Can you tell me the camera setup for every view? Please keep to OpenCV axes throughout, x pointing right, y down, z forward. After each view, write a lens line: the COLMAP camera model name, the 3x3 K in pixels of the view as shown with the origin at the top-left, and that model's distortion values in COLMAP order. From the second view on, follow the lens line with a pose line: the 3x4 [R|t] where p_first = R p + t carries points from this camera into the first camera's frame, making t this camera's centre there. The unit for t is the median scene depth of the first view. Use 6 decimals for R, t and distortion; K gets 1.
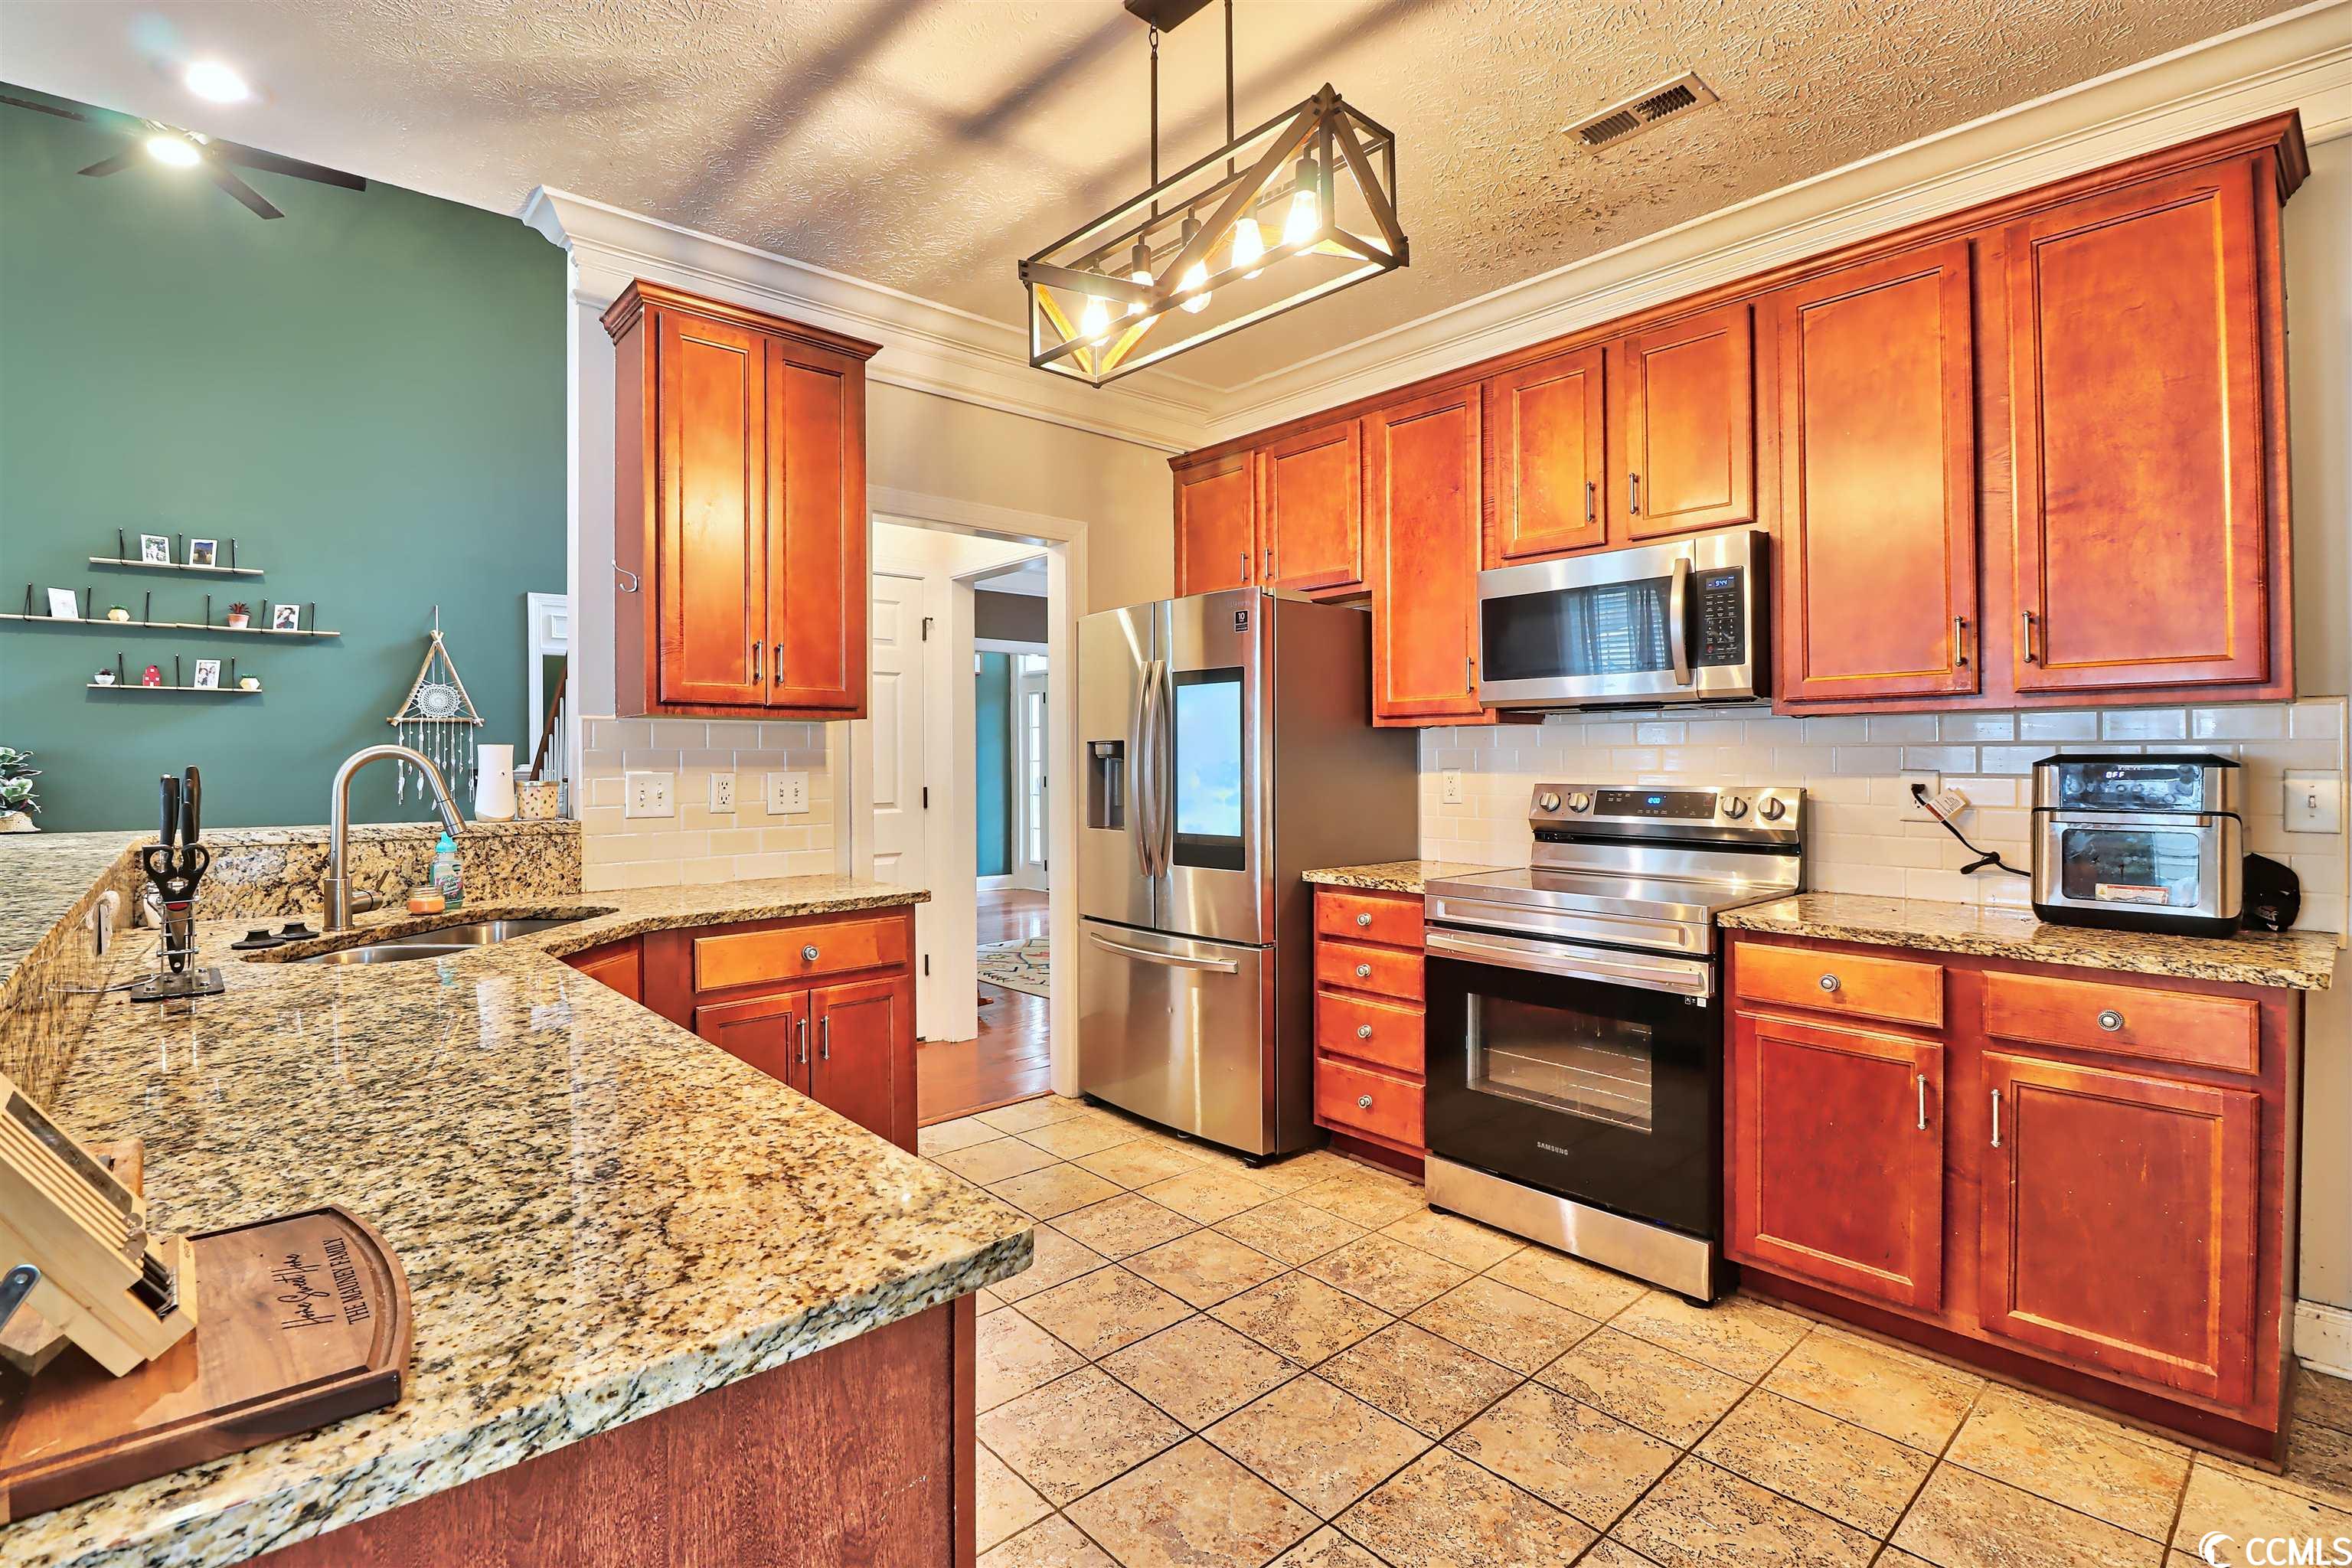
lens RADIAL K [[1080.4, 0, 1151.2], [0, 1080.4, 754.1], [0, 0, 1]] dist [0.001819, -0.014442]
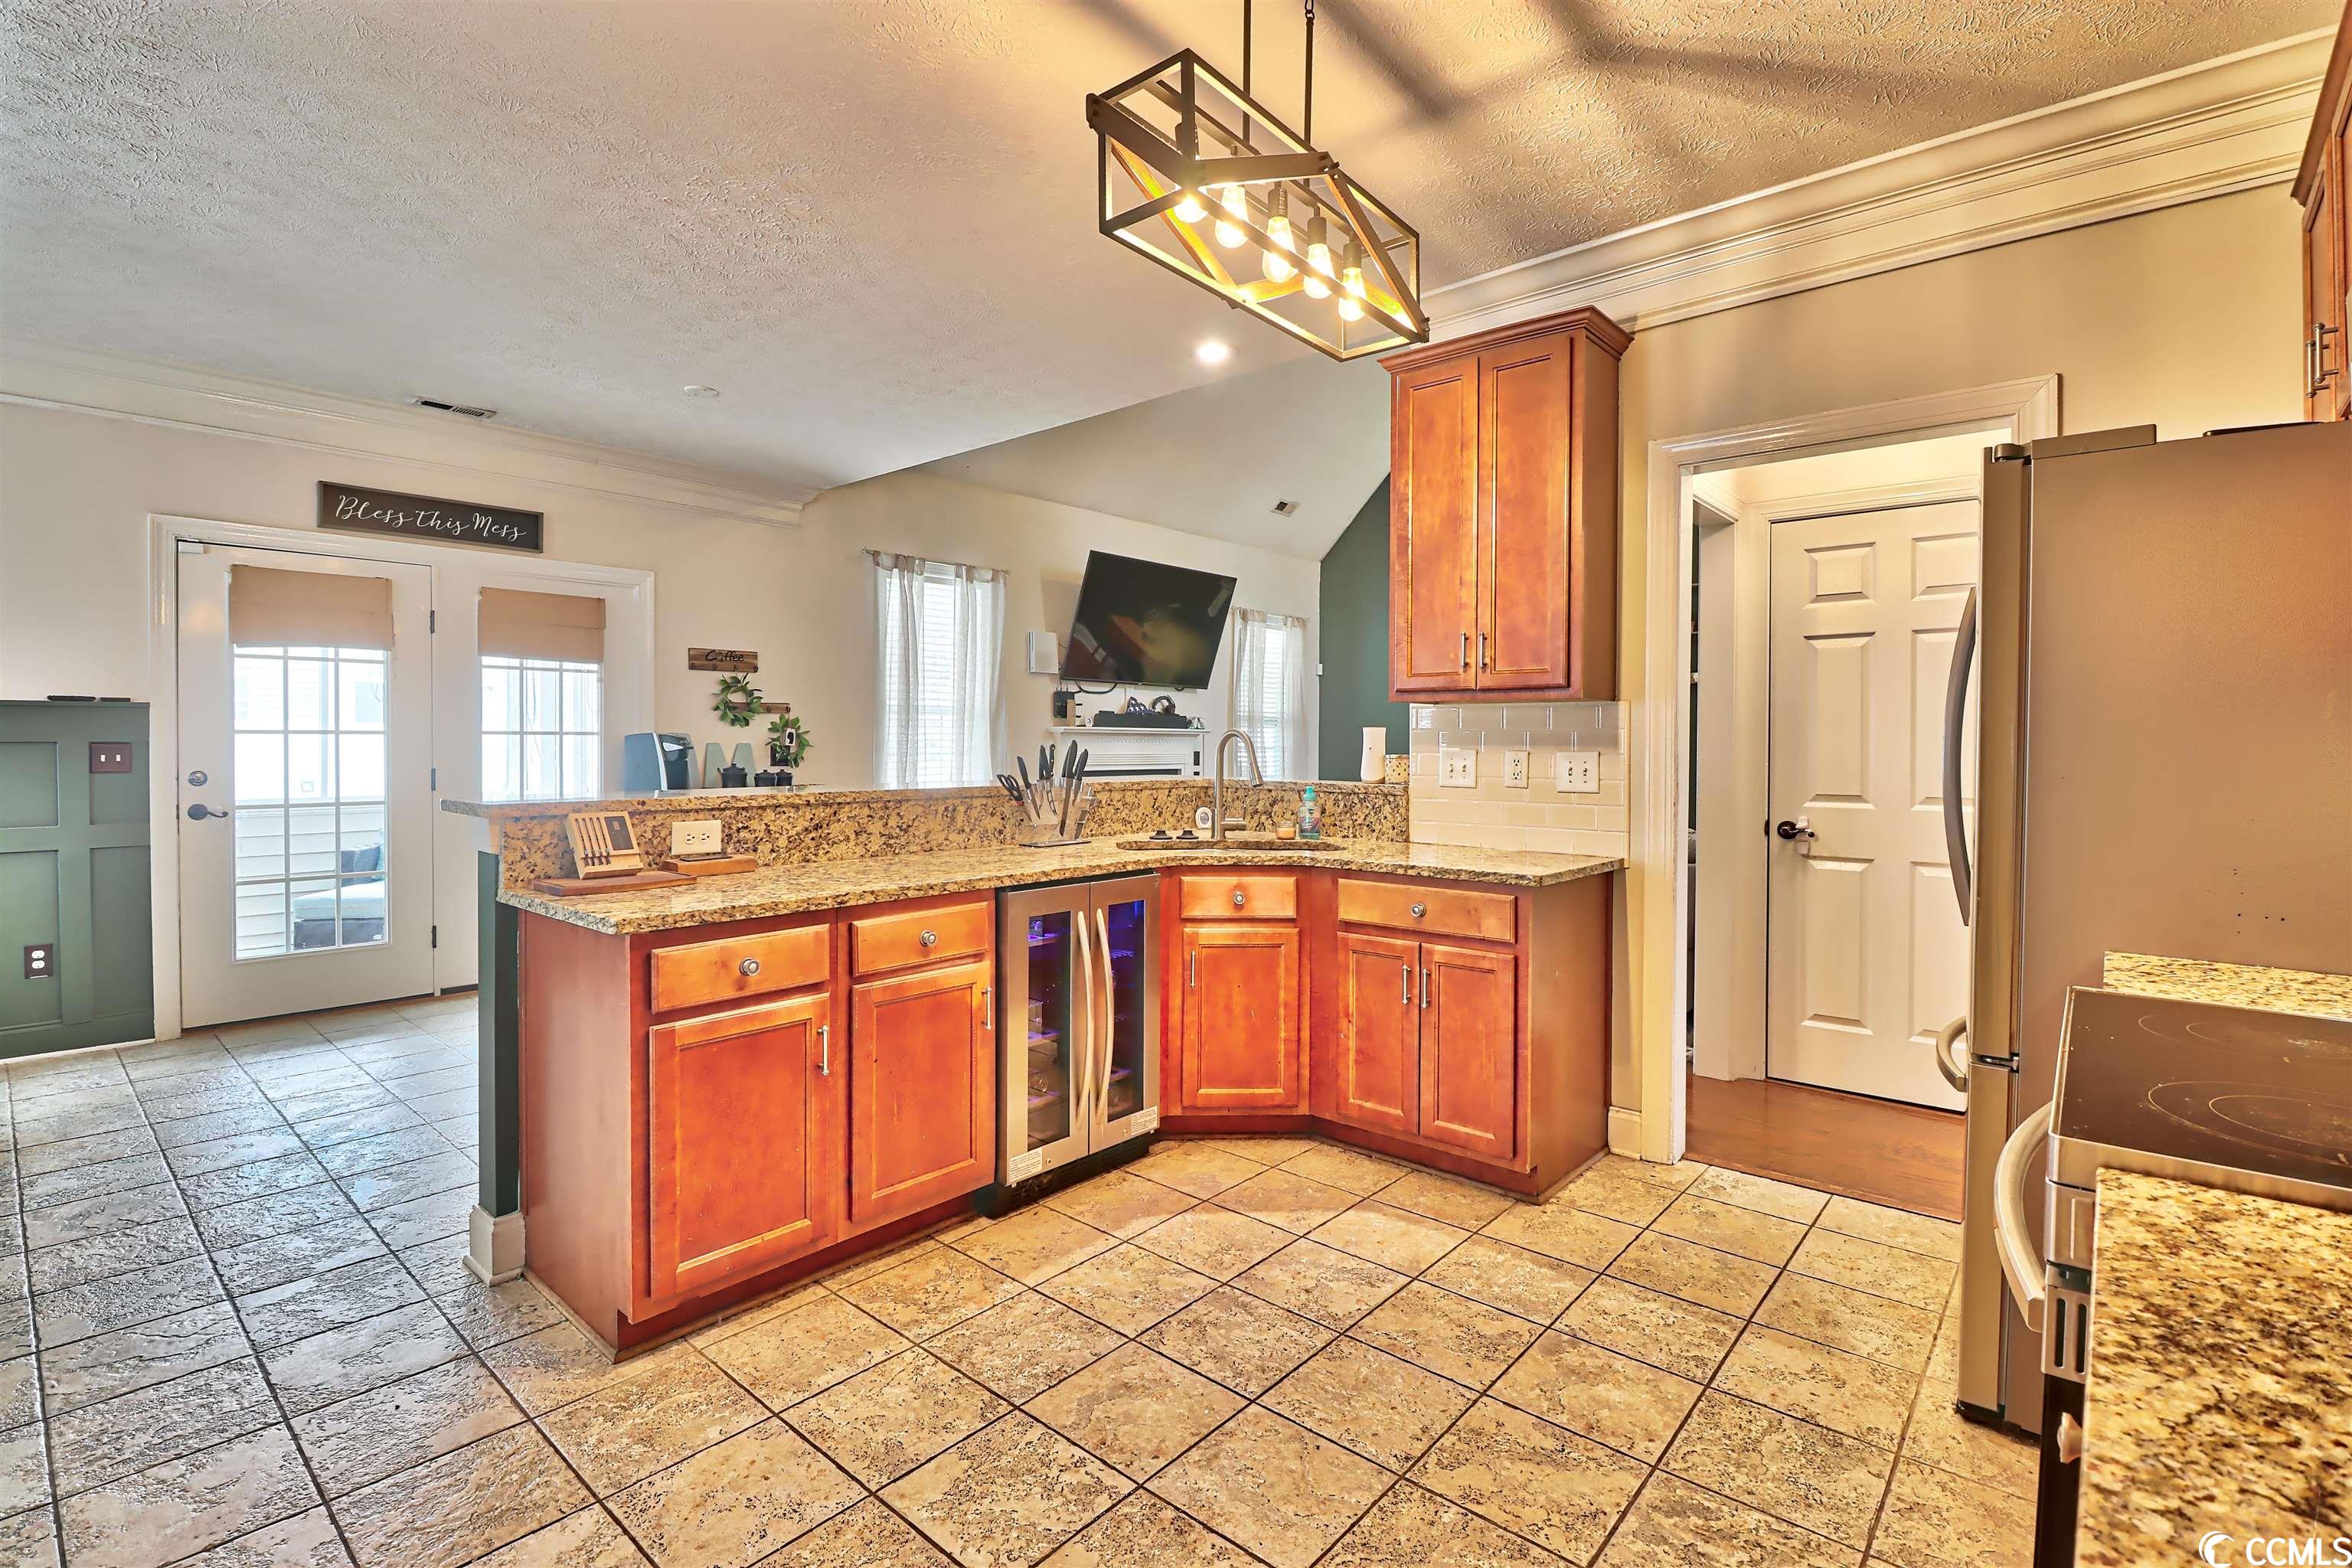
lens RADIAL K [[1080.4, 0, 1151.2], [0, 1080.4, 754.1], [0, 0, 1]] dist [0.001819, -0.014442]
pose [[0.123223, 0.017984, -0.992216, 0.728447], [0.000150, 0.999835, 0.018141, 0.000316], [0.992379, -0.002384, 0.123200, 0.552448]]
